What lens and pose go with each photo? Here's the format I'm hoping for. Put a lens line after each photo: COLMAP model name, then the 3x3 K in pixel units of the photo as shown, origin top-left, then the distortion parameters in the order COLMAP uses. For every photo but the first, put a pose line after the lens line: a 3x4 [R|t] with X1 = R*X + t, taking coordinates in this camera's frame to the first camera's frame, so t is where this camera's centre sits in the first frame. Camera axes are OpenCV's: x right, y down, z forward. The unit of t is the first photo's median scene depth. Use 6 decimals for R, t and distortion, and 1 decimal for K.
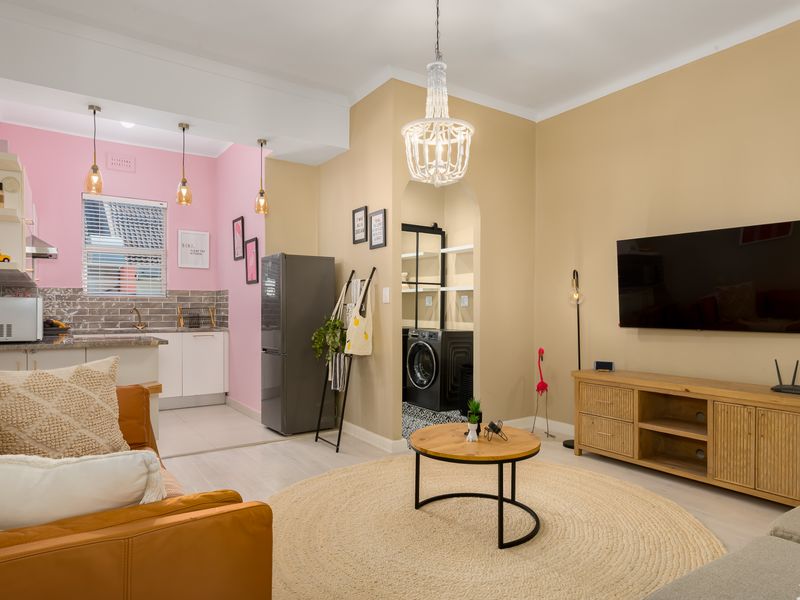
lens RADIAL K [[511.5, 0, 421.1], [0, 511.5, 321.6], [0, 0, 1]] dist [0.001232, -0.001085]
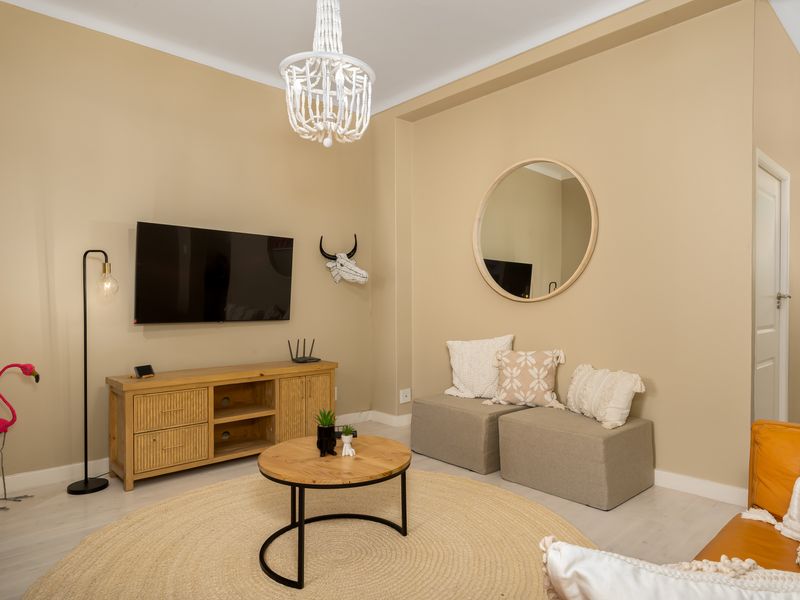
lens RADIAL K [[517.7, 0, 402.9], [0, 517.7, 307.4], [0, 0, 1]] dist [-0.004965, -0.002809]
pose [[-0.144403, -0.010326, 0.989465, -0.594899], [0.021114, 0.999686, 0.013514, -0.020473], [-0.989294, 0.022843, -0.144140, 0.782290]]
